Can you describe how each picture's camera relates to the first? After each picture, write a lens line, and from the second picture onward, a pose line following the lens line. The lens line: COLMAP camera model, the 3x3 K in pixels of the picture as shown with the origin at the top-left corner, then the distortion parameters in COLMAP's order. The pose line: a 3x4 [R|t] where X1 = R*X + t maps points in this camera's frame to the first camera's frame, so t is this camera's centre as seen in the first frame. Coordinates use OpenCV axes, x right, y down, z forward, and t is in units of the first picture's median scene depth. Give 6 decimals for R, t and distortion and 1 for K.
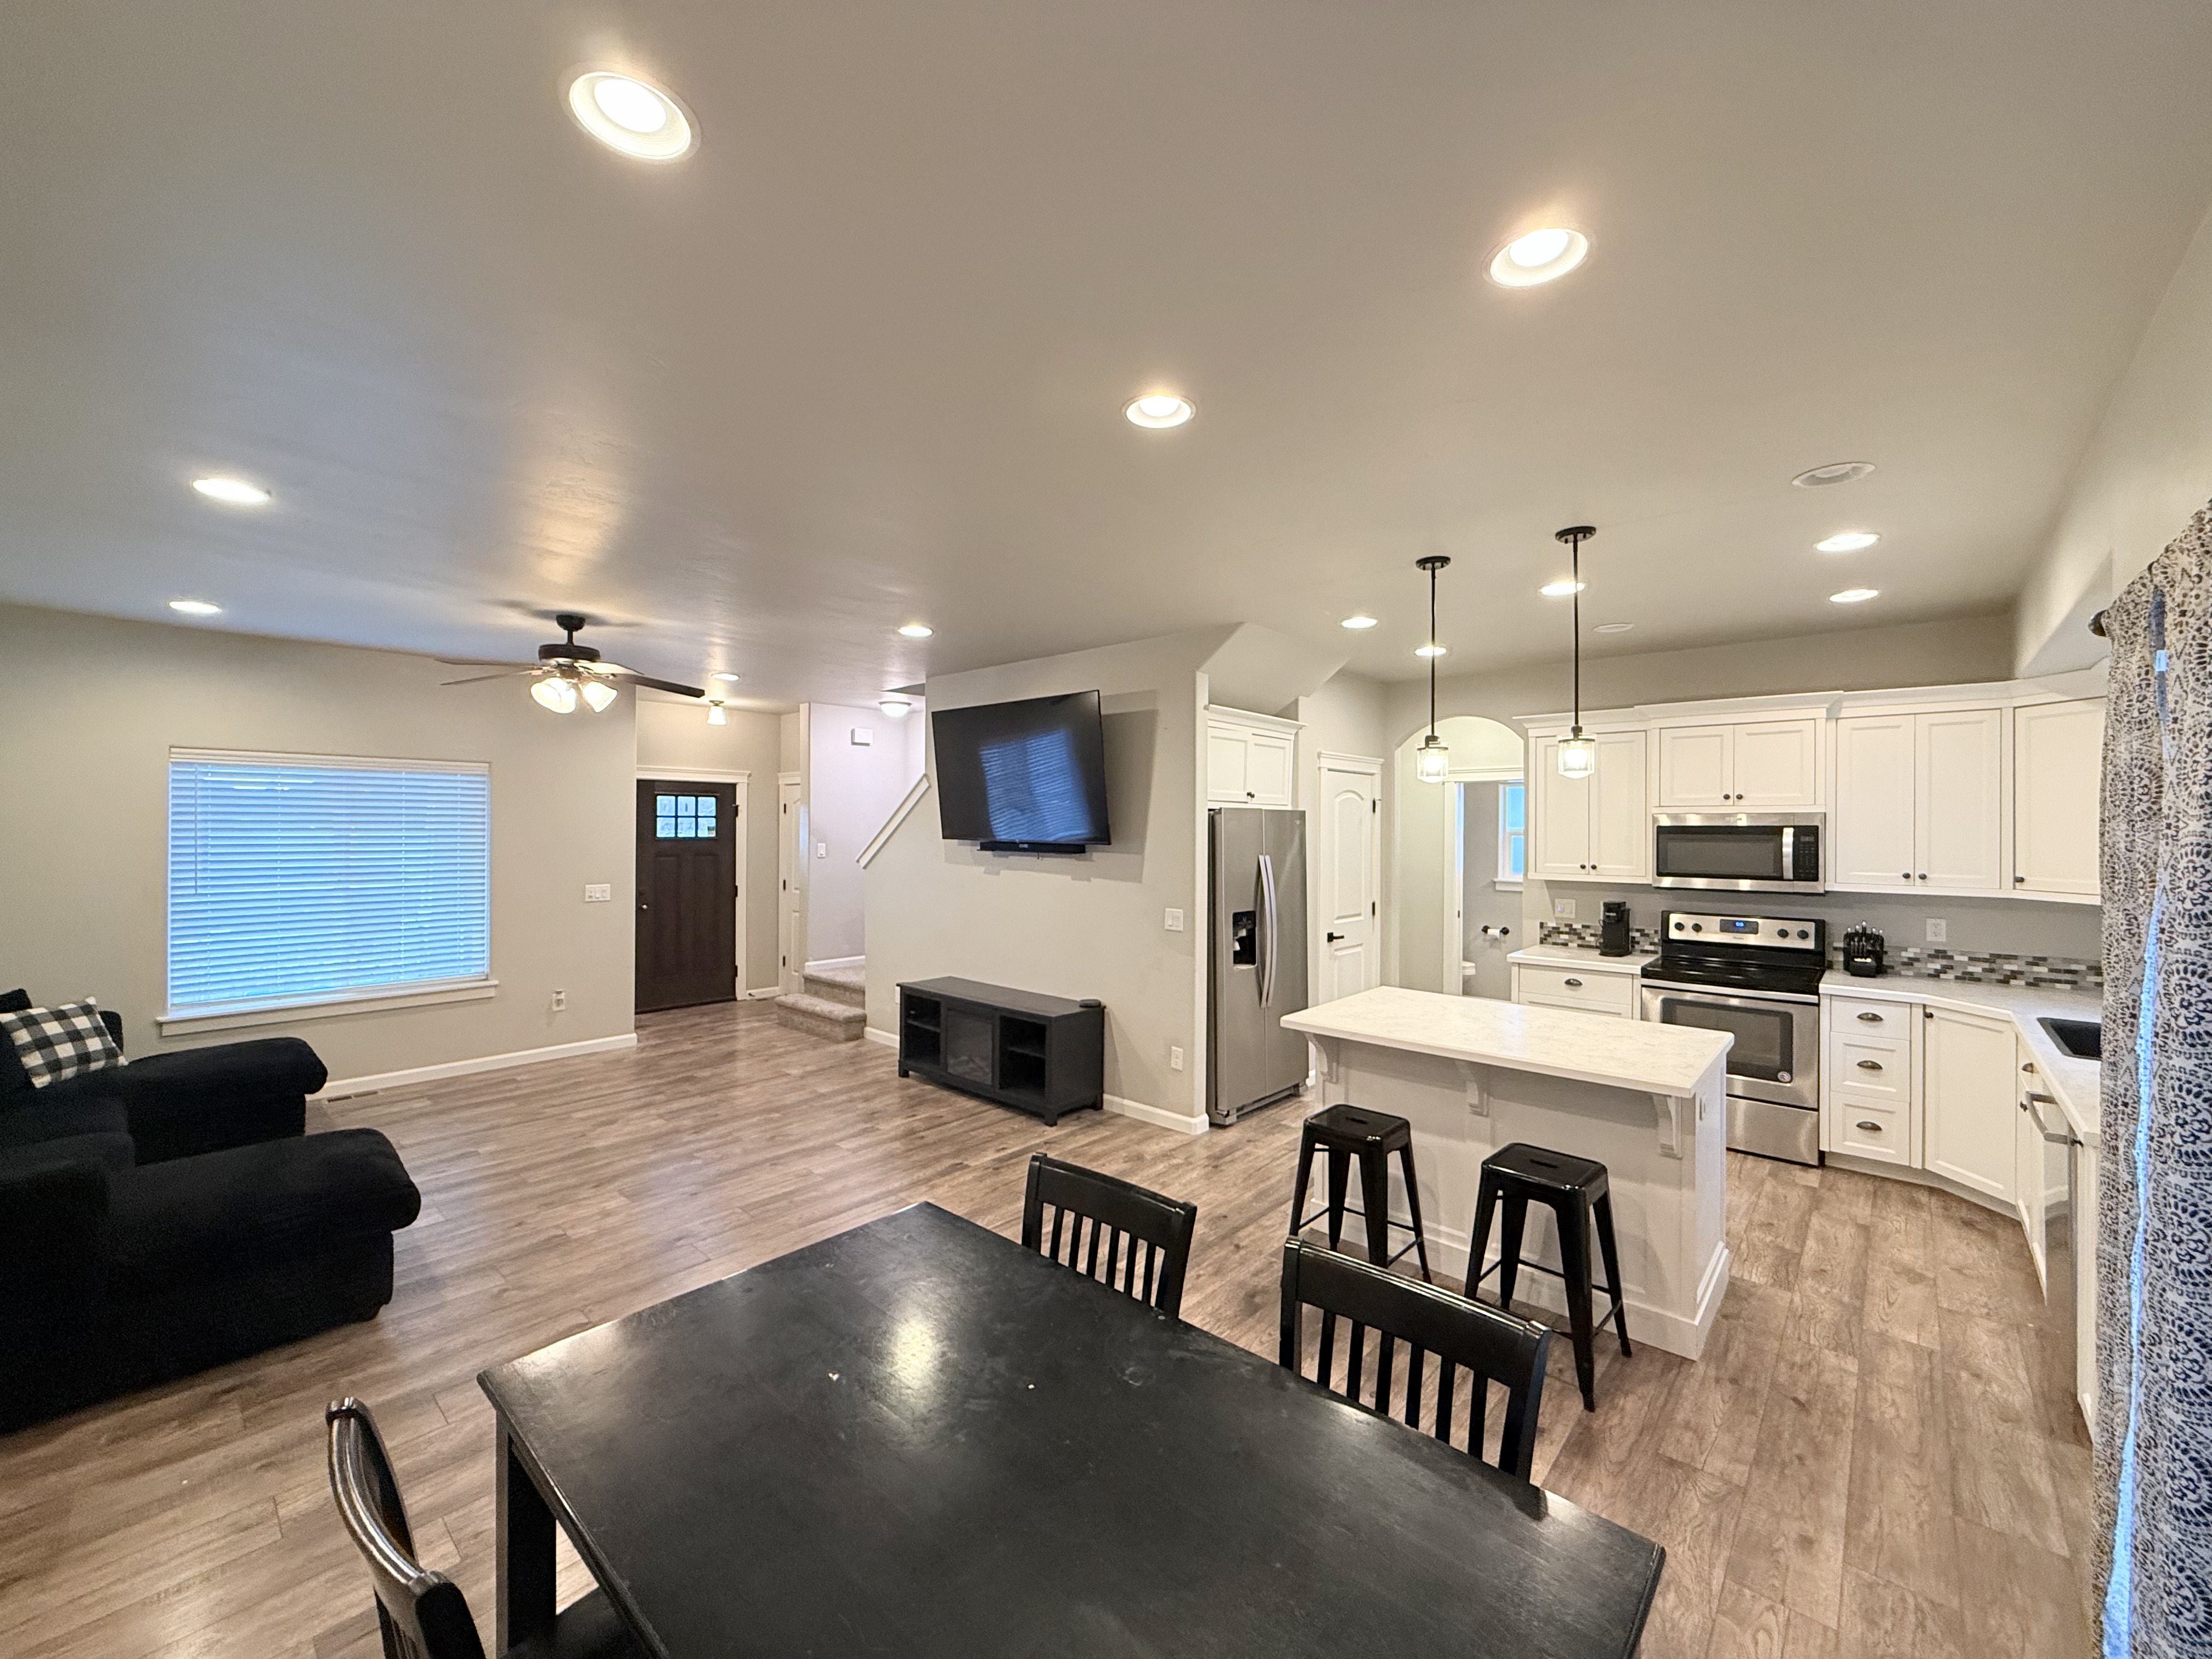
lens RADIAL K [[879.2, 0, 1099.8], [0, 879.2, 827.9], [0, 0, 1]] dist [0.000056, 0.000266]
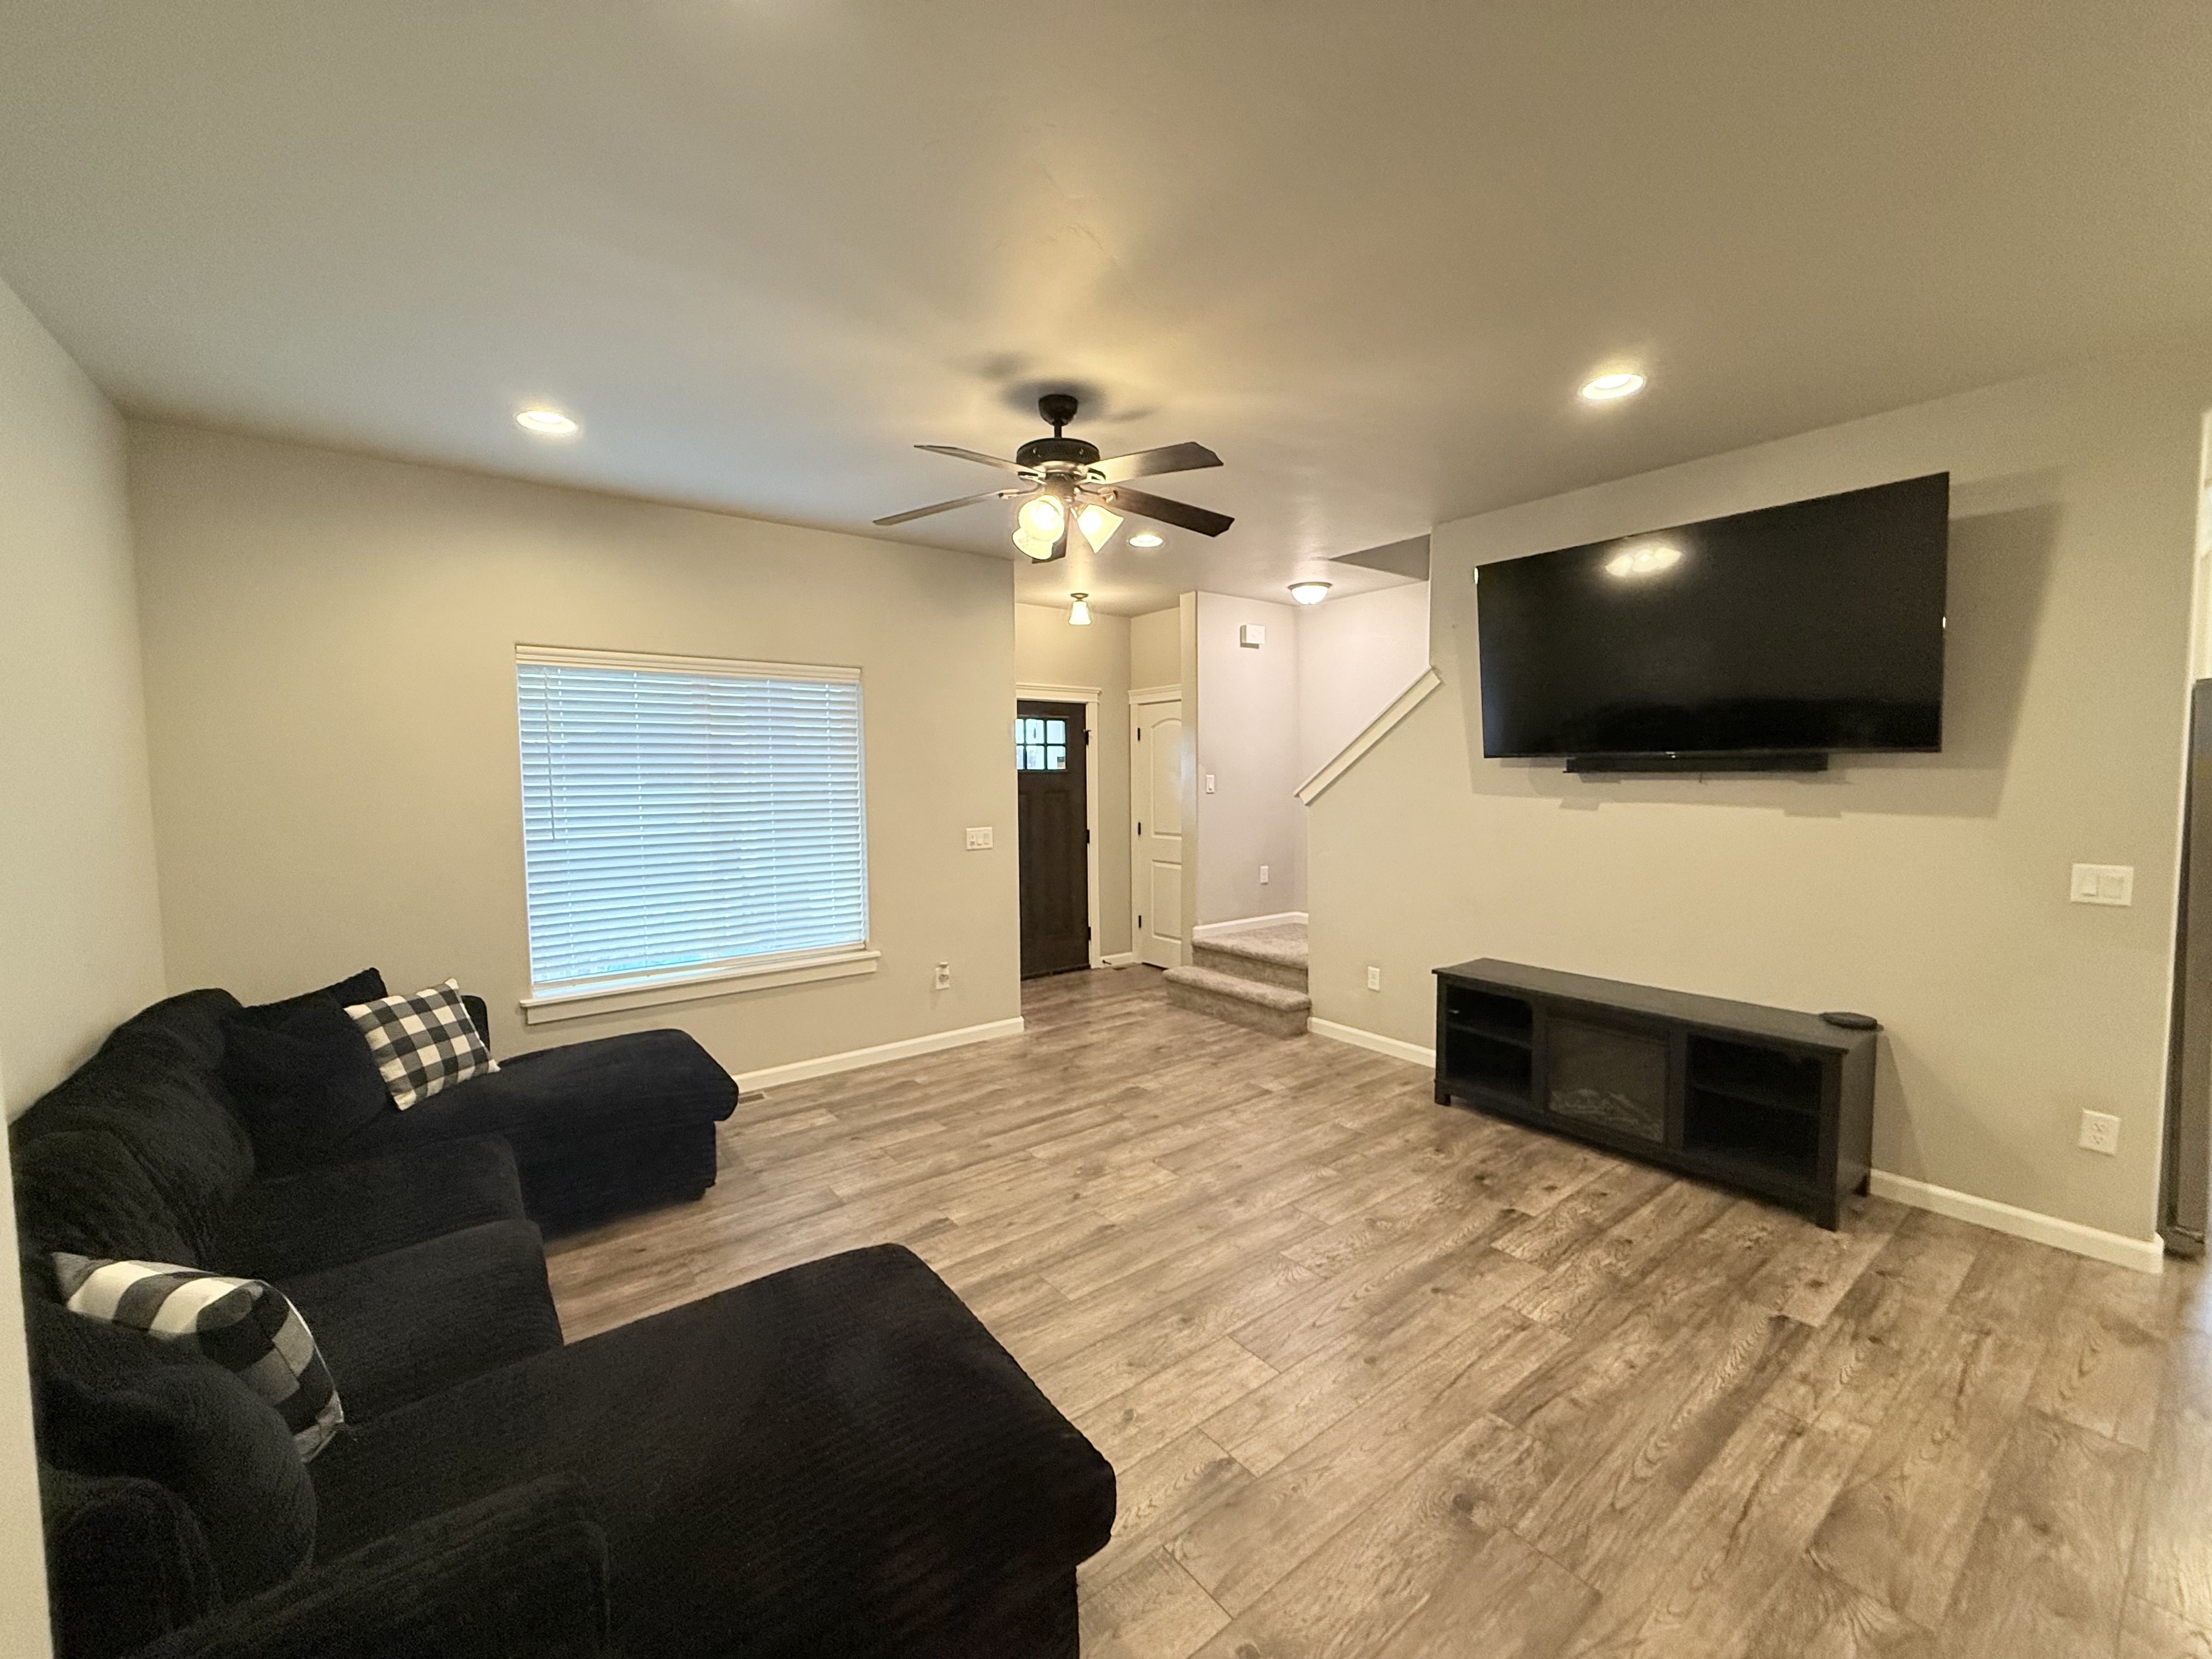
lens RADIAL K [[879.2, 0, 1100.4], [0, 879.2, 830.4], [0, 0, 1]] dist [0.000056, 0.000266]
pose [[0.982681, -0.002982, -0.185283, -0.449075], [0.014622, 0.998001, 0.061487, 0.029007], [0.184729, -0.063131, 0.980760, 0.363829]]
